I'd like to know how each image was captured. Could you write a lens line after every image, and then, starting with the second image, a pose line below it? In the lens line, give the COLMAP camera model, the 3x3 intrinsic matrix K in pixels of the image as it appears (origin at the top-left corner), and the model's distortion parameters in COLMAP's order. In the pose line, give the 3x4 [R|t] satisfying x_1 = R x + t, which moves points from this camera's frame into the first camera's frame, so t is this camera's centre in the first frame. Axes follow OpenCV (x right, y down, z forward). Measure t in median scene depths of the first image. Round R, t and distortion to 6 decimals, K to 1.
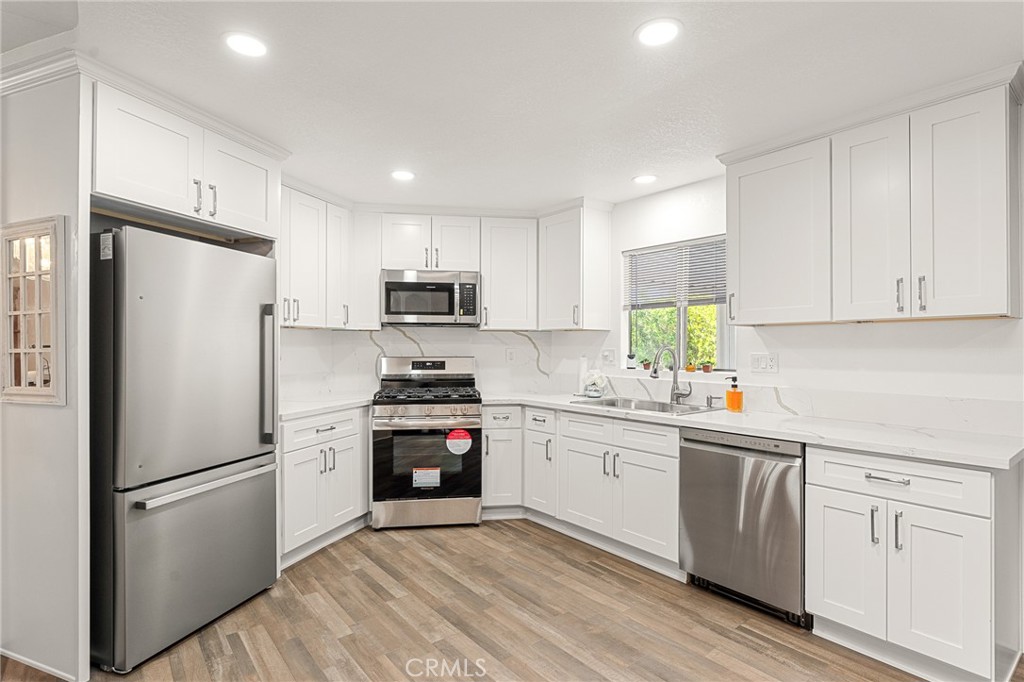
lens RADIAL K [[474.1, 0, 505.8], [0, 474.1, 342.1], [0, 0, 1]] dist [0.000212, 0.000062]
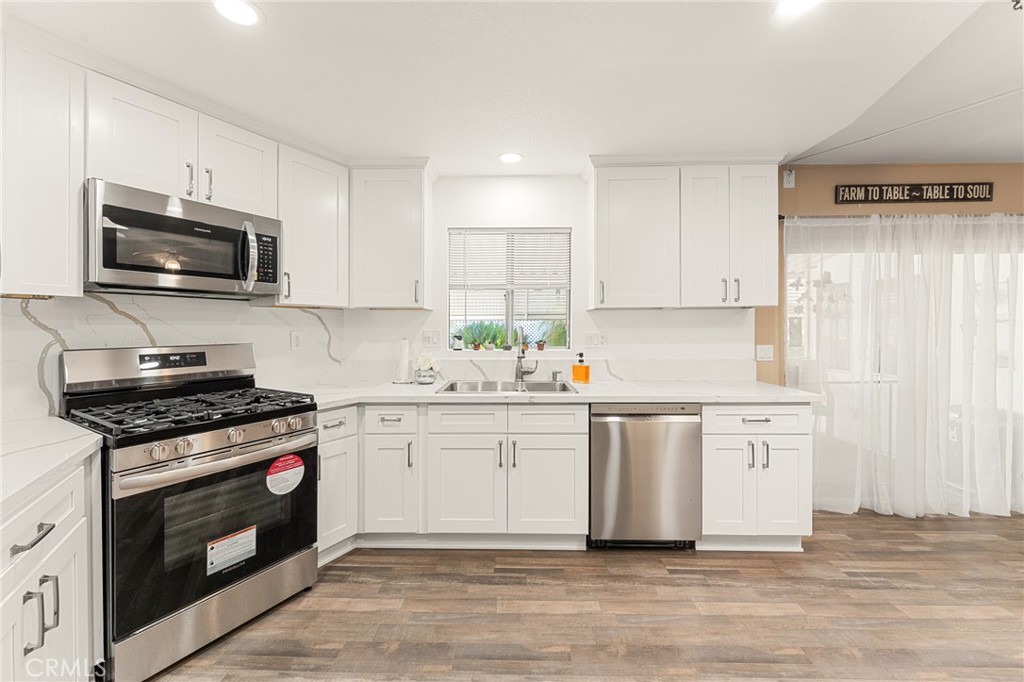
lens RADIAL K [[405.4, 0, 516.2], [0, 405.4, 325.4], [0, 0, 1]] dist [-0.000497, 0.000062]
pose [[0.667105, -0.002017, 0.744961, -0.304876], [-0.001187, 0.999992, 0.003770, 0.002493], [-0.744963, -0.003399, 0.667097, 0.393530]]
